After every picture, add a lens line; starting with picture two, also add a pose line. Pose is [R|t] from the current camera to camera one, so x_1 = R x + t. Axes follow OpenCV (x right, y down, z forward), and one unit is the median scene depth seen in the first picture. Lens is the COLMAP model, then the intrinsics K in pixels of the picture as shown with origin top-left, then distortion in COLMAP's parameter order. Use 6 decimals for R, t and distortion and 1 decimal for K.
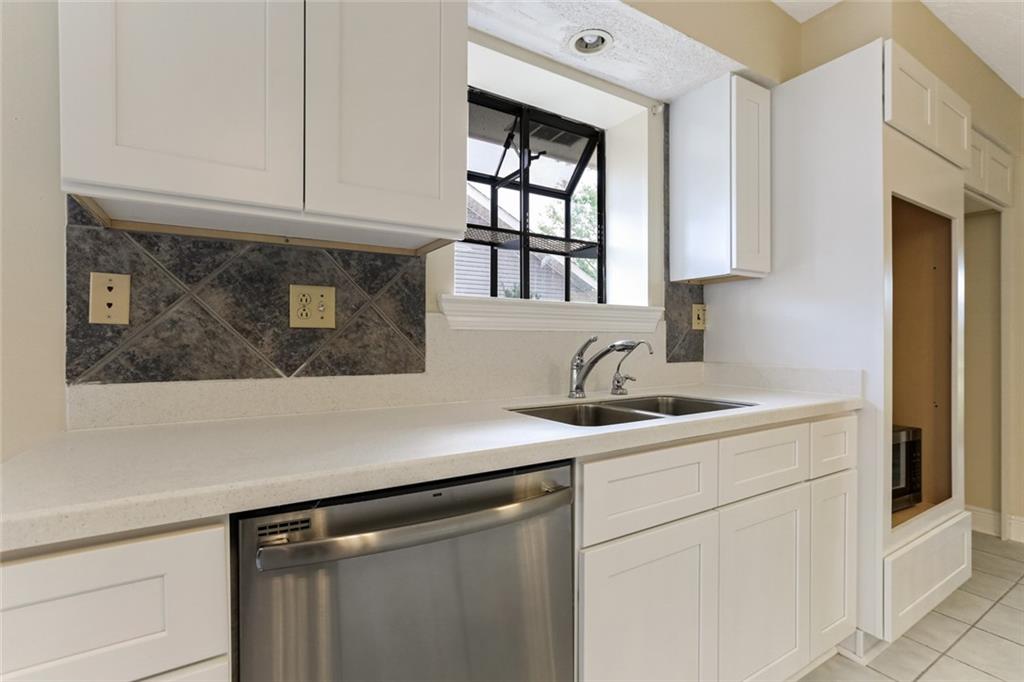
lens RADIAL K [[466.6, 0, 512.0], [0, 466.6, 341.0], [0, 0, 1]] dist [-0.004820, -0.000637]
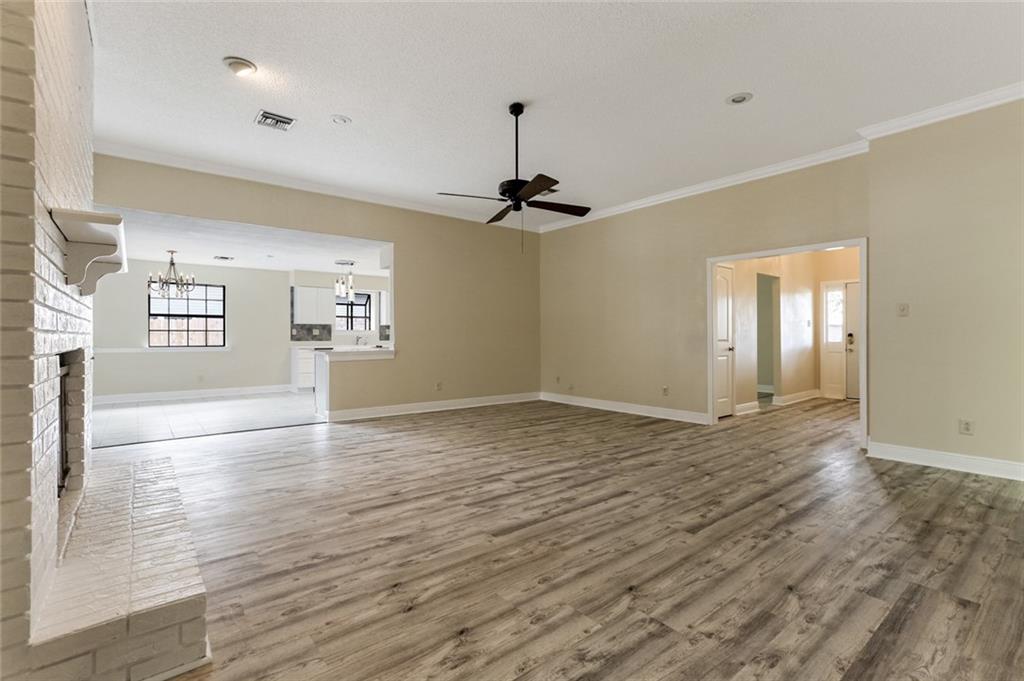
lens RADIAL K [[466.6, 0, 512.0], [0, 466.6, 340.5], [0, 0, 1]] dist [-0.004820, -0.000637]
pose [[0.991181, -0.003377, 0.132474, 1.660232], [0.002572, 0.999977, 0.006246, 0.024977], [-0.132492, -0.005850, 0.991167, -6.649397]]
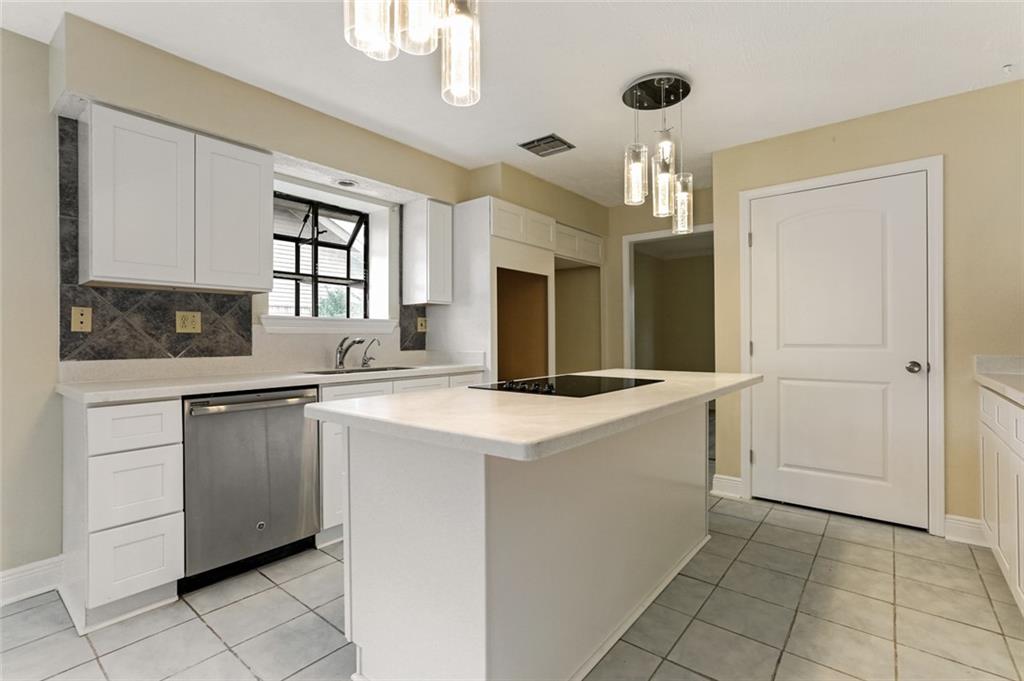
lens RADIAL K [[464.2, 0, 495.9], [0, 464.2, 337.4], [0, 0, 1]] dist [0.002588, 0.000728]
pose [[0.951516, -0.004221, 0.307571, 0.190873], [0.004540, 0.999990, -0.000323, -0.001882], [-0.307567, 0.001703, 0.951525, -1.181259]]
